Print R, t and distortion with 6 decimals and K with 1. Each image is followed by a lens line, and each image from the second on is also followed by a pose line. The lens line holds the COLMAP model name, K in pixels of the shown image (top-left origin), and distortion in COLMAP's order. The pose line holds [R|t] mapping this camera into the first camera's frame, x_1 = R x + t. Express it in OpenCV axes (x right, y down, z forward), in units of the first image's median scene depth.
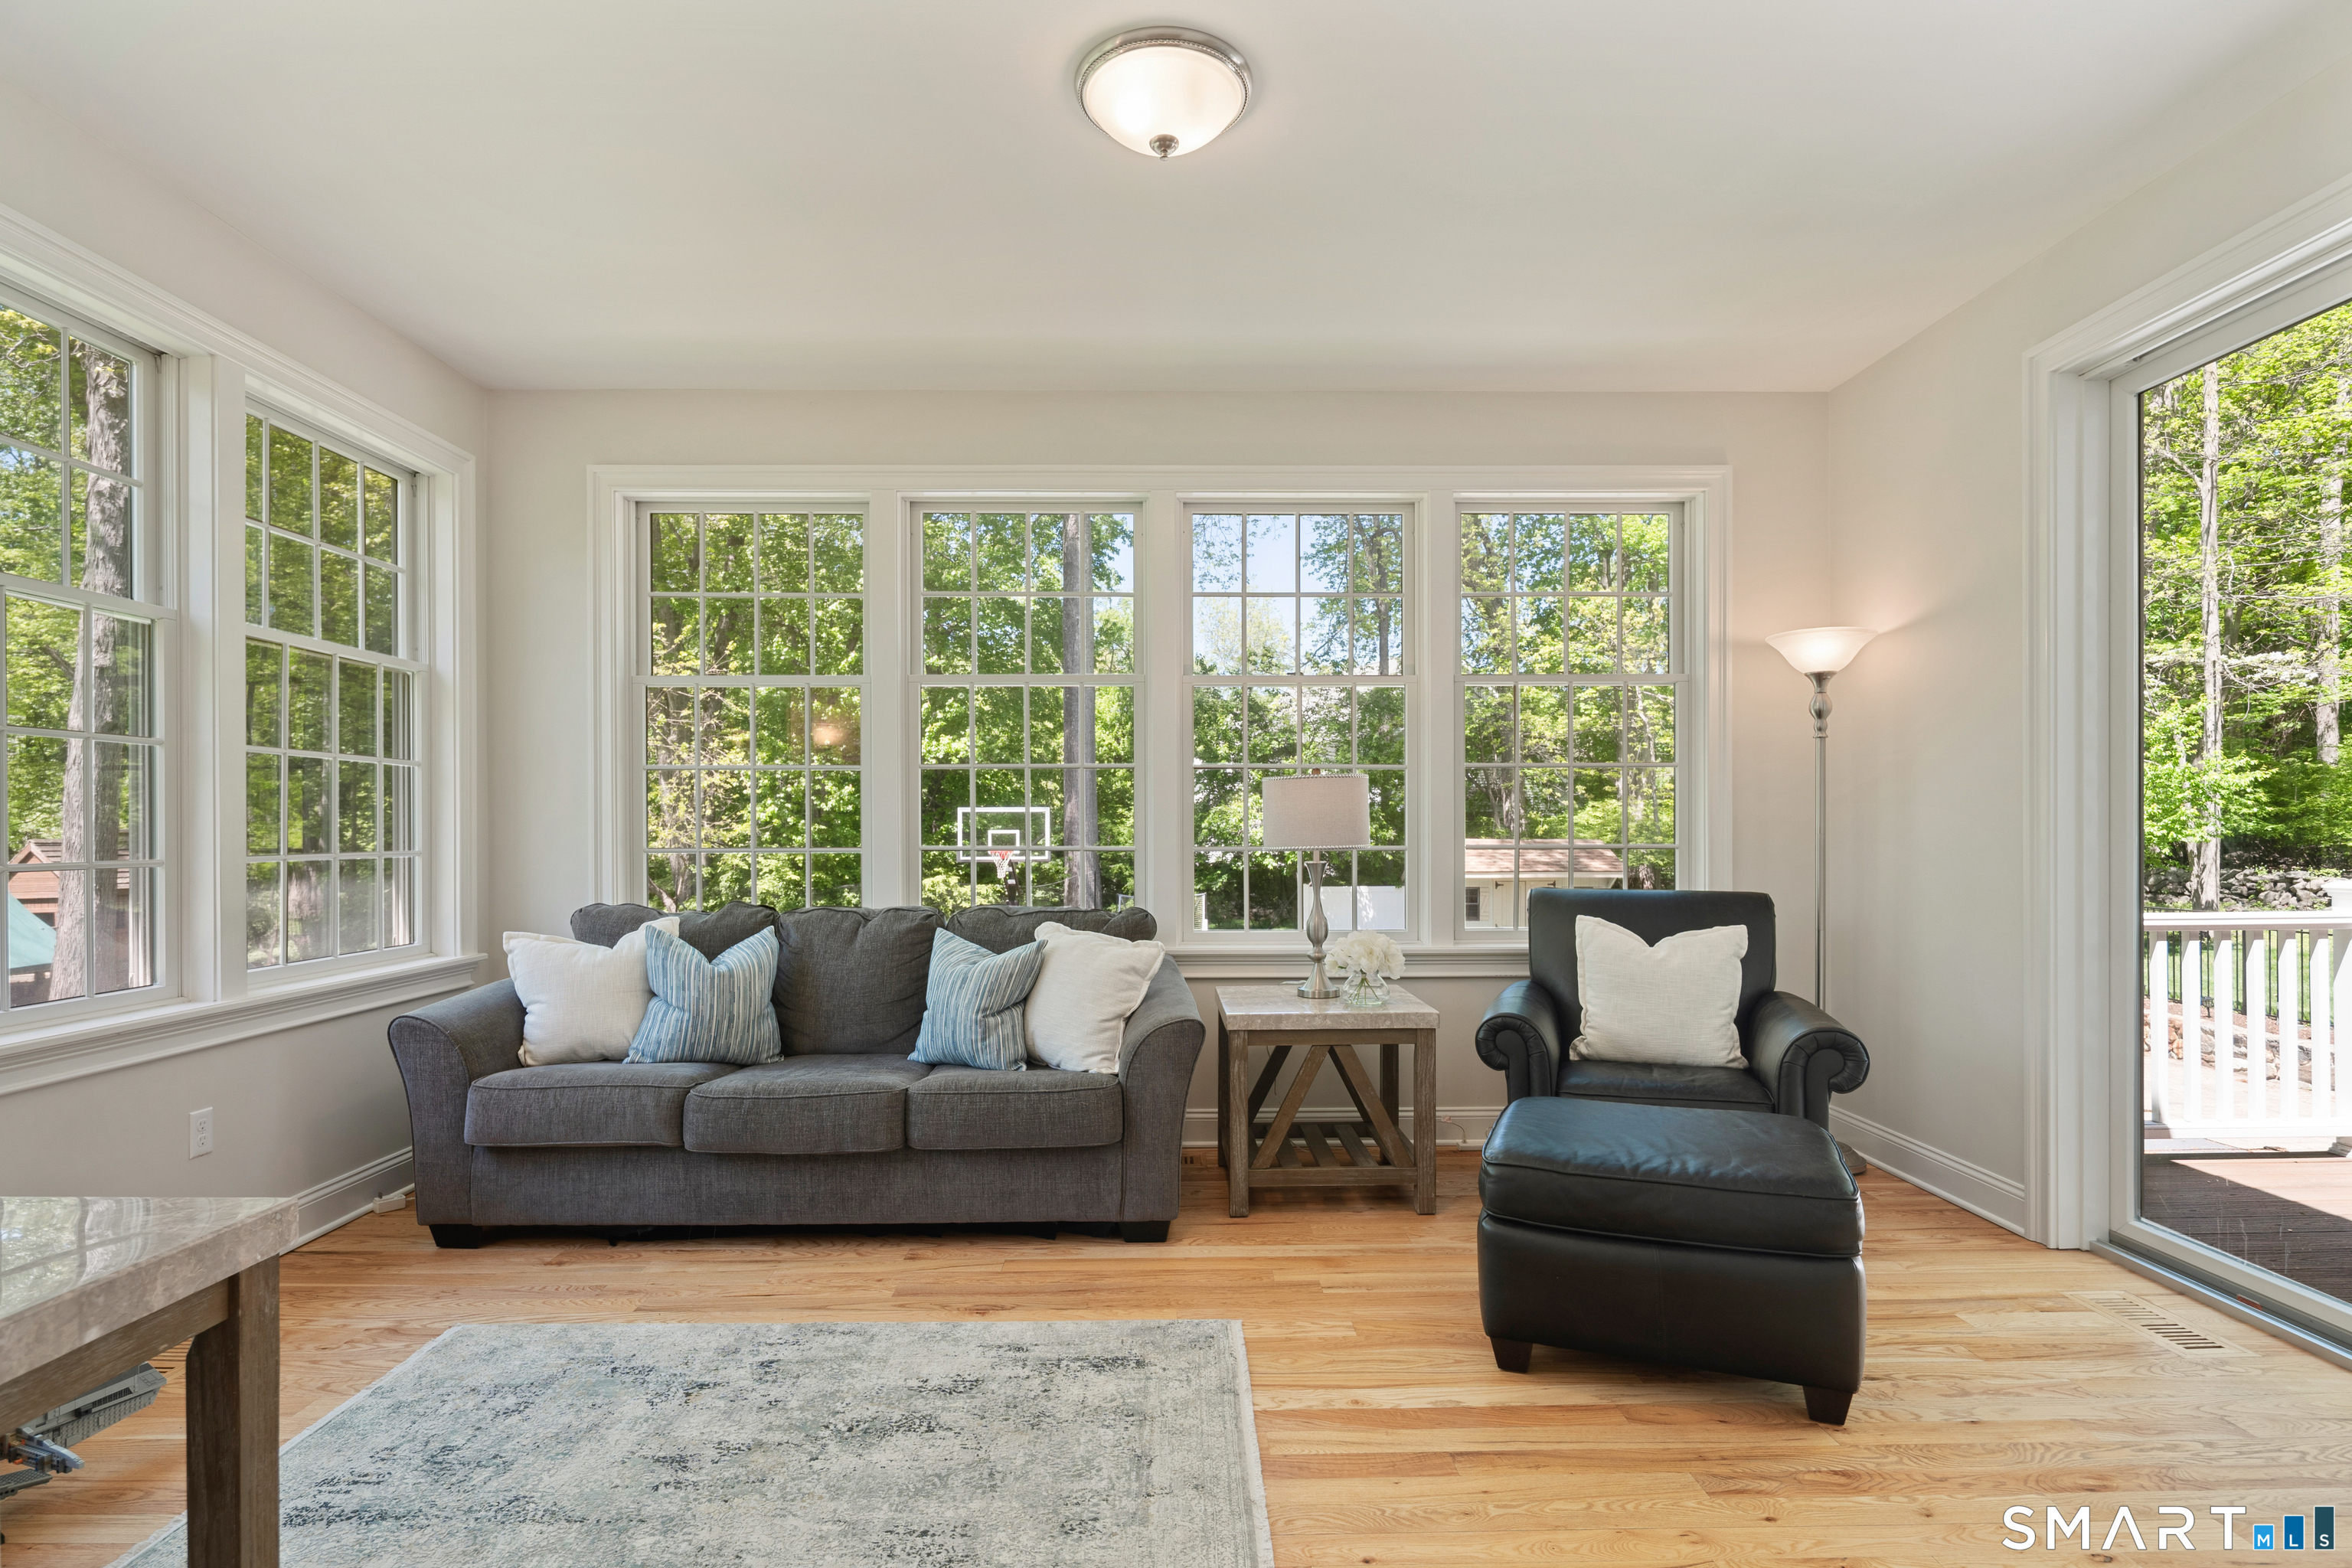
lens RADIAL K [[1176.3, 0, 1181.4], [0, 1176.3, 830.4], [0, 0, 1]] dist [0.003055, 0.000032]
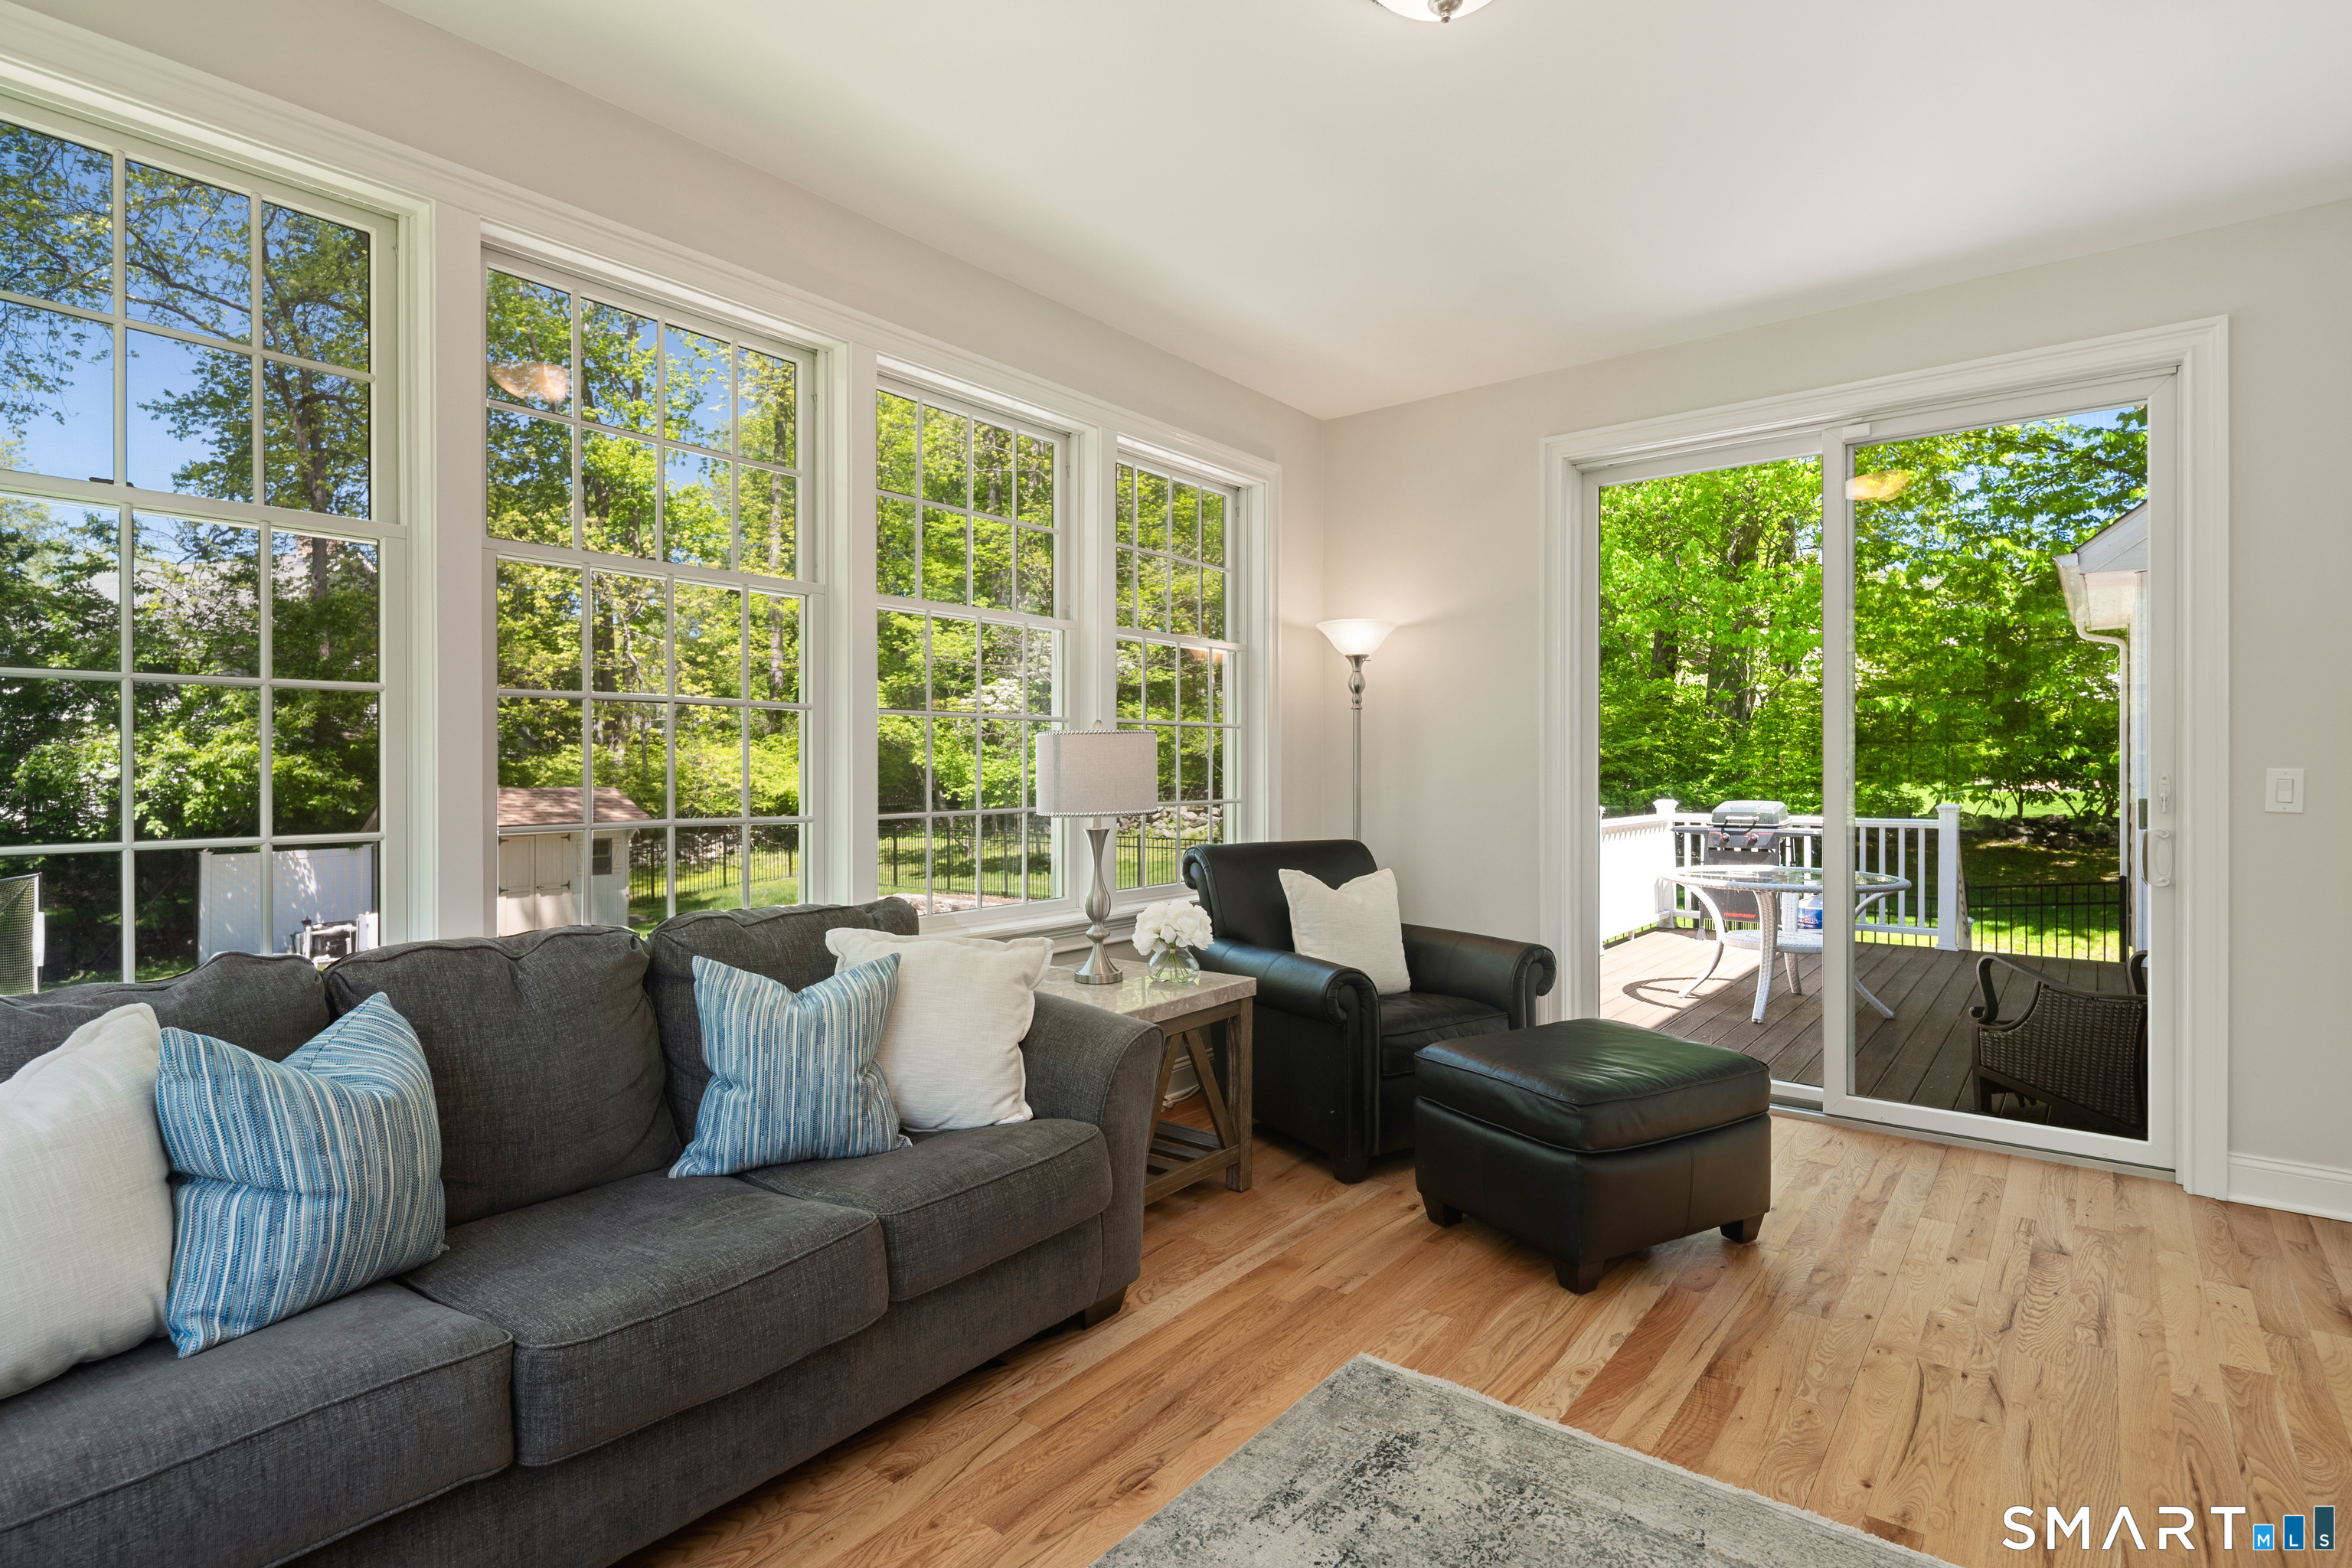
lens RADIAL K [[1176.3, 0, 1174.2], [0, 1176.3, 772.4], [0, 0, 1]] dist [0.003055, 0.000032]
pose [[0.627803, -0.001278, 0.778371, -0.578923], [0.002726, 0.999996, -0.000558, -0.015264], [-0.778367, 0.002472, 0.627804, 0.441666]]
